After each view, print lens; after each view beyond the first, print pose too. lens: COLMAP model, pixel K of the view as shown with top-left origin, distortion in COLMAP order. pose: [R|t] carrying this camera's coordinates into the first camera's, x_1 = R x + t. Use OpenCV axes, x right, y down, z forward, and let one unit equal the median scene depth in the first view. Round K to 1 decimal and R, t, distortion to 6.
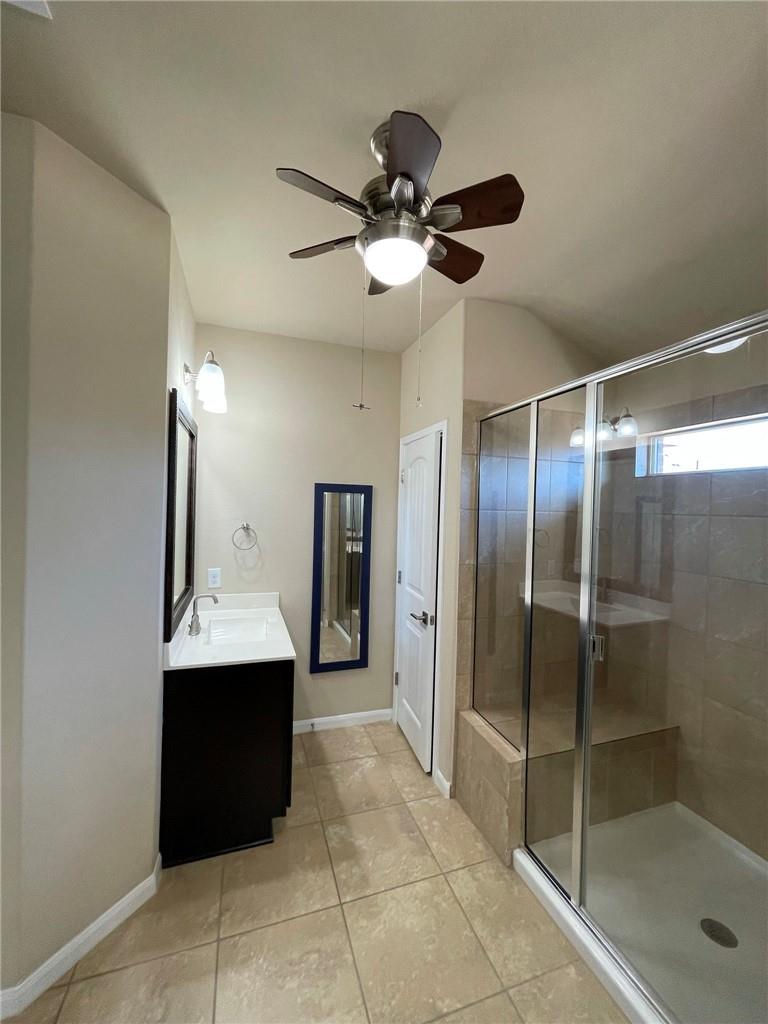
lens RADIAL K [[412.0, 0, 387.2], [0, 412.0, 511.7], [0, 0, 1]] dist [0.000600, 0.000368]
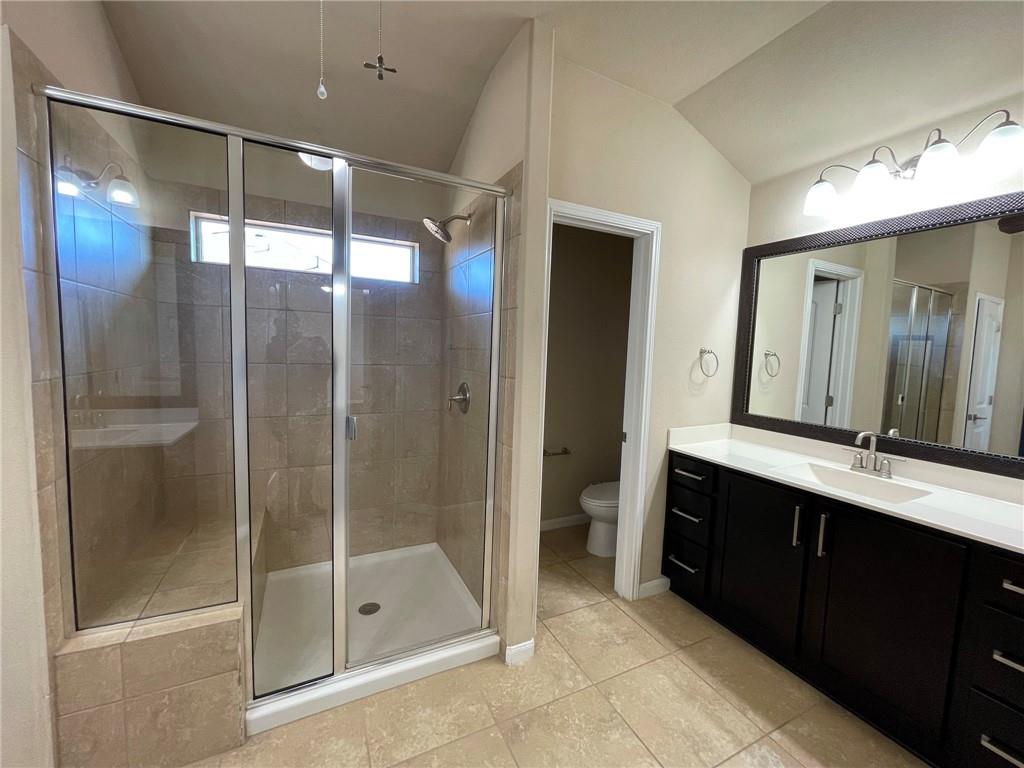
lens RADIAL K [[407.8, 0, 507.7], [0, 407.8, 381.7], [0, 0, 1]] dist [-0.003362, 0.000023]
pose [[-0.120195, -0.109205, 0.986726, -0.383430], [-0.023315, 0.993968, 0.107166, 0.063426], [-0.992476, -0.010125, -0.122016, 0.497512]]
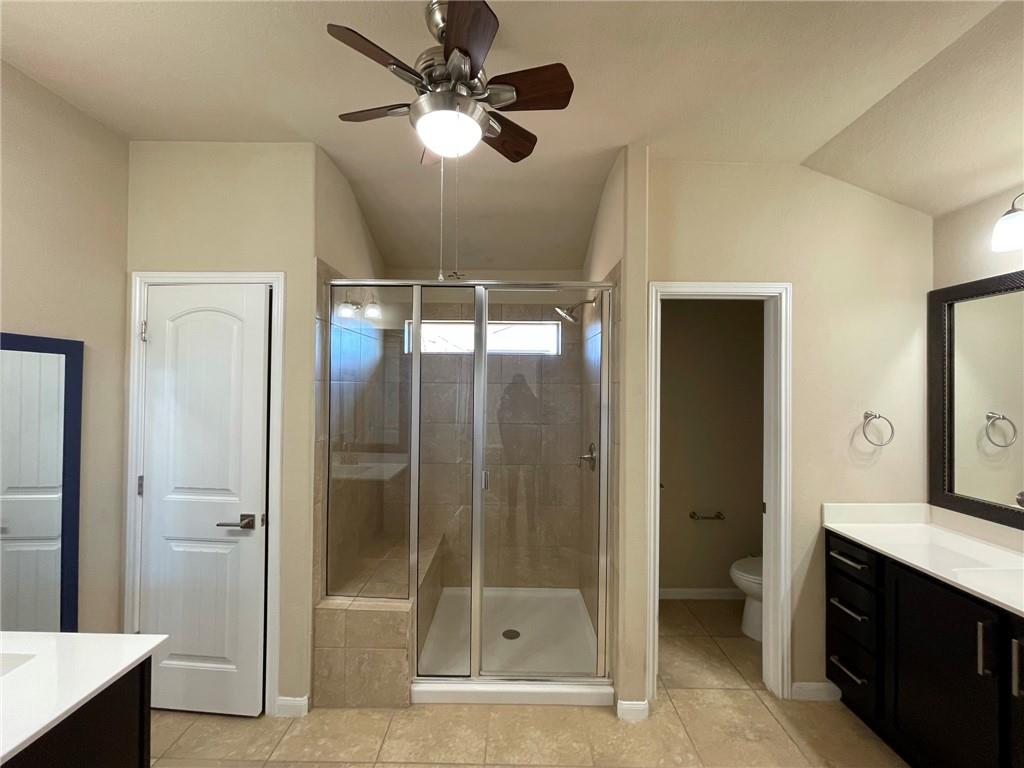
lens RADIAL K [[407.3, 0, 512.0], [0, 407.3, 384.0], [0, 0, 1]] dist [0.000649, -0.002098]
pose [[0.333466, -0.014552, 0.942650, -0.515820], [0.010114, 0.999879, 0.011858, -0.004211], [-0.942708, 0.005580, 0.333572, 0.312299]]
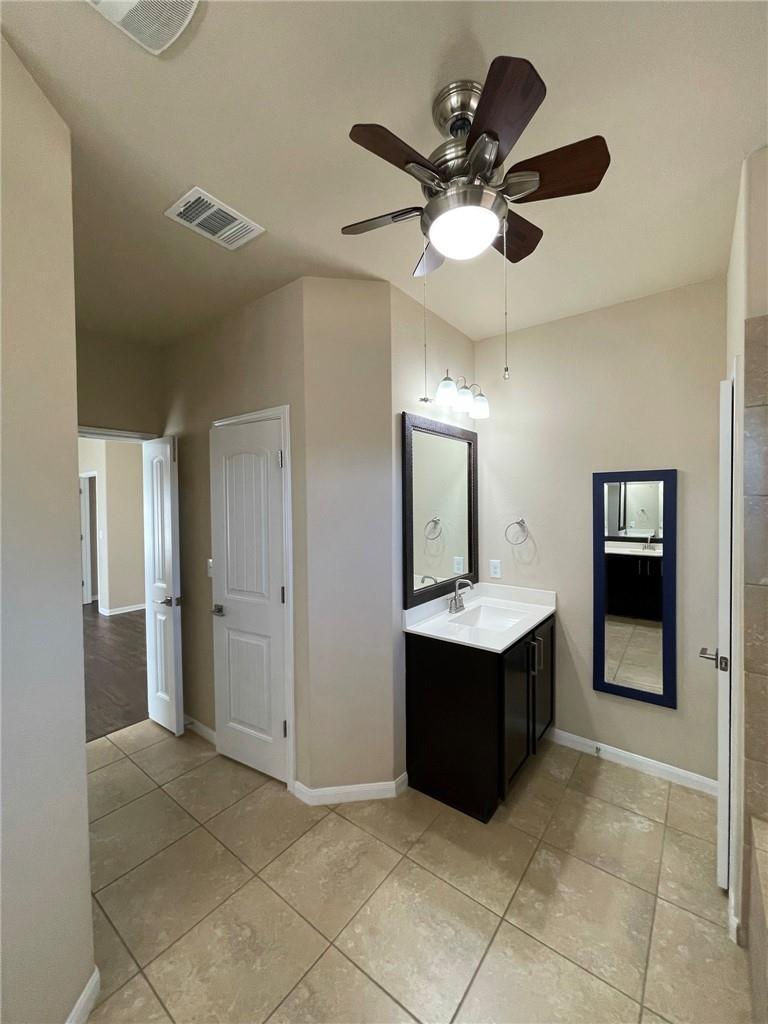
lens RADIAL K [[407.3, 0, 384.0], [0, 407.3, 512.0], [0, 0, 1]] dist [0.000649, -0.002098]
pose [[0.544006, -0.013697, -0.838970, 0.400295], [0.017931, 0.999828, -0.004696, 0.012129], [0.838890, -0.012489, 0.544158, 0.204084]]
